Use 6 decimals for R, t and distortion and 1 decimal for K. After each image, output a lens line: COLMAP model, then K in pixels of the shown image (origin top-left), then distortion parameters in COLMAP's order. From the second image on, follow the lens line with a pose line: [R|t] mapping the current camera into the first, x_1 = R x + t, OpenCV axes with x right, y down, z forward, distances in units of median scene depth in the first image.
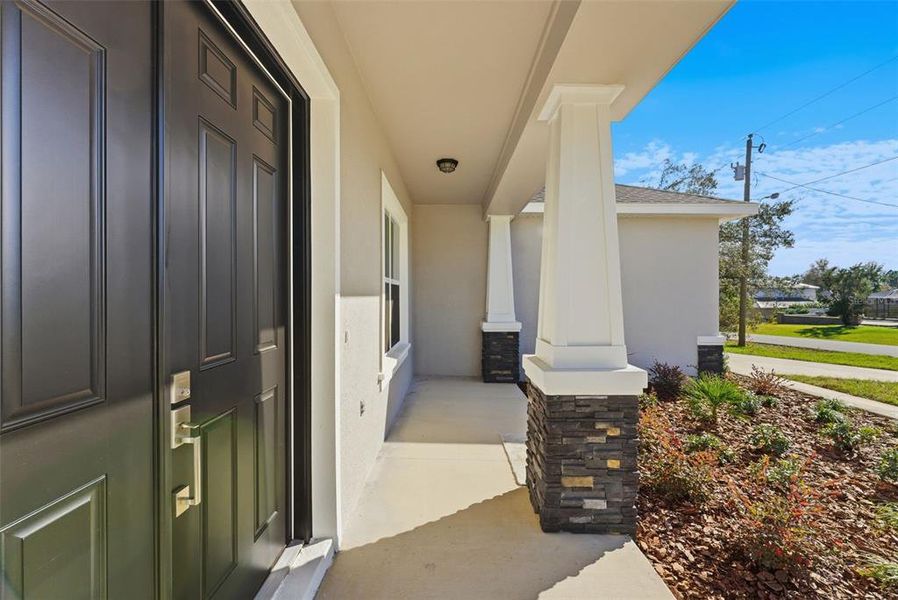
lens RADIAL K [[365.7, 0, 446.7], [0, 365.7, 294.7], [0, 0, 1]] dist [-0.002758, -0.000328]
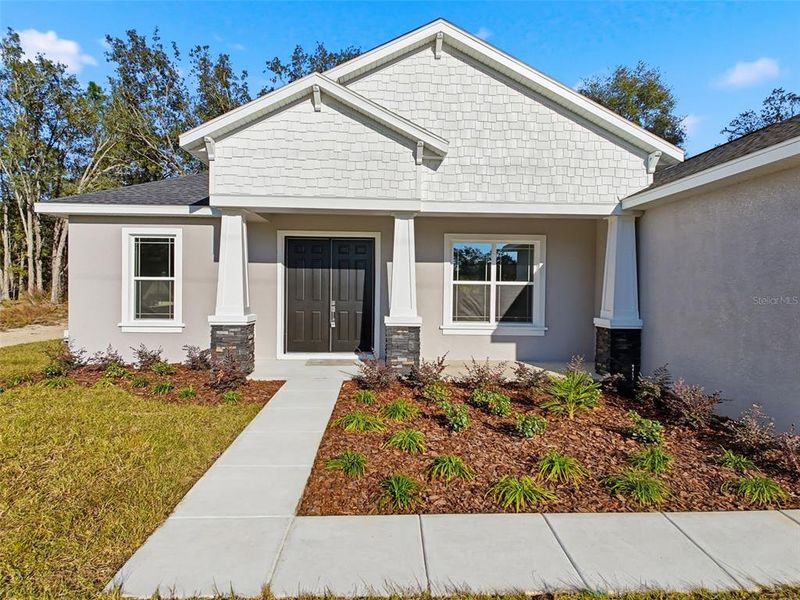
lens RADIAL K [[490.5, 0, 395.9], [0, 490.5, 298.1], [0, 0, 1]] dist [0.004556, -0.001368]
pose [[0.023749, 0.015192, -0.999603, 1.871521], [-0.014141, 0.999790, 0.014859, 0.004111], [0.999618, 0.013783, 0.023959, 0.437267]]
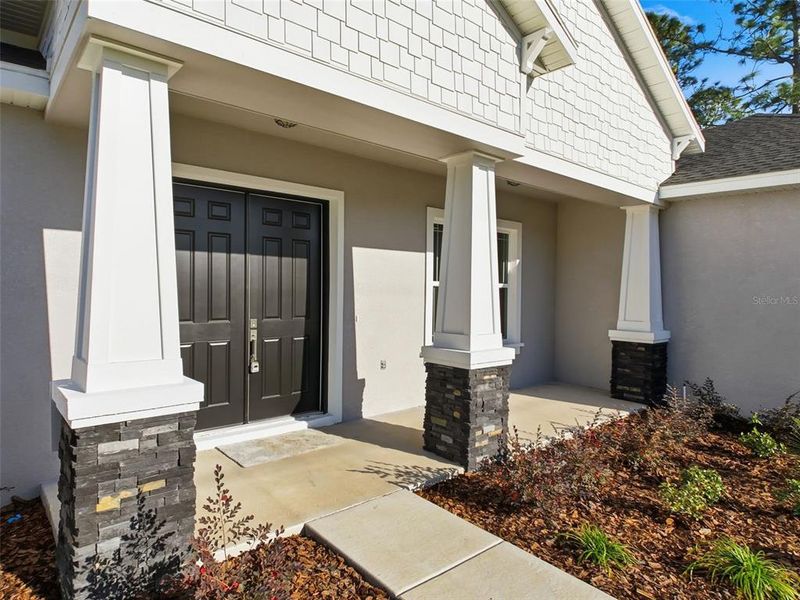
lens RADIAL K [[490.5, 0, 395.9], [0, 490.5, 298.1], [0, 0, 1]] dist [0.004556, -0.001368]
pose [[0.644910, 0.019445, -0.764011, 0.798195], [-0.014326, 0.999808, 0.013353, -0.011524], [0.764124, 0.002333, 0.645065, -0.202243]]
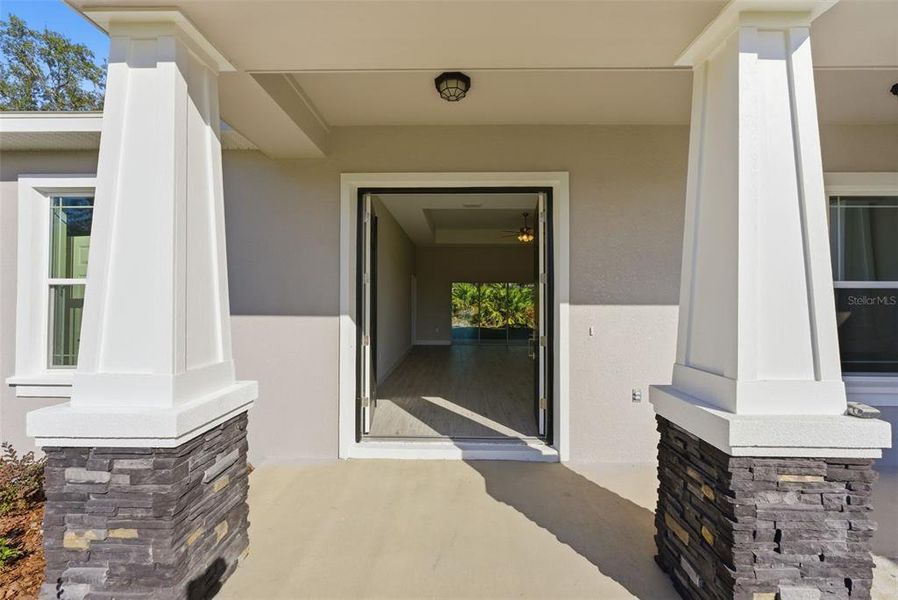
lens RADIAL K [[365.7, 0, 446.7], [0, 365.7, 294.7], [0, 0, 1]] dist [-0.002758, -0.000328]
pose [[-0.033701, -0.012361, -0.999356, 0.540732], [-0.008639, 0.999890, -0.012077, -0.003444], [0.999395, 0.008226, -0.033804, 0.221578]]
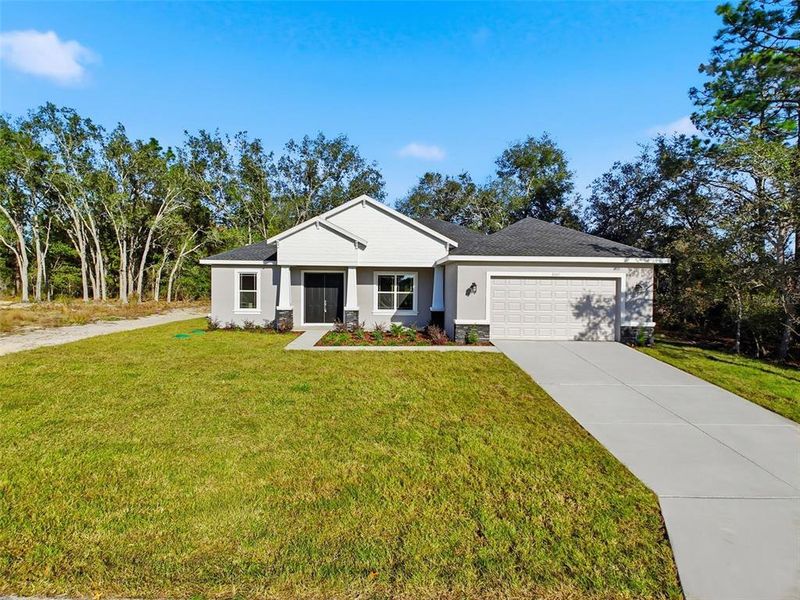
lens RADIAL K [[490.5, 0, 395.9], [0, 490.5, 298.1], [0, 0, 1]] dist [0.004556, -0.001368]
pose [[0.016653, 0.019280, -0.999675, 4.491829], [-0.011715, 0.999749, 0.019087, -0.070016], [0.999793, 0.011393, 0.016874, 0.818140]]
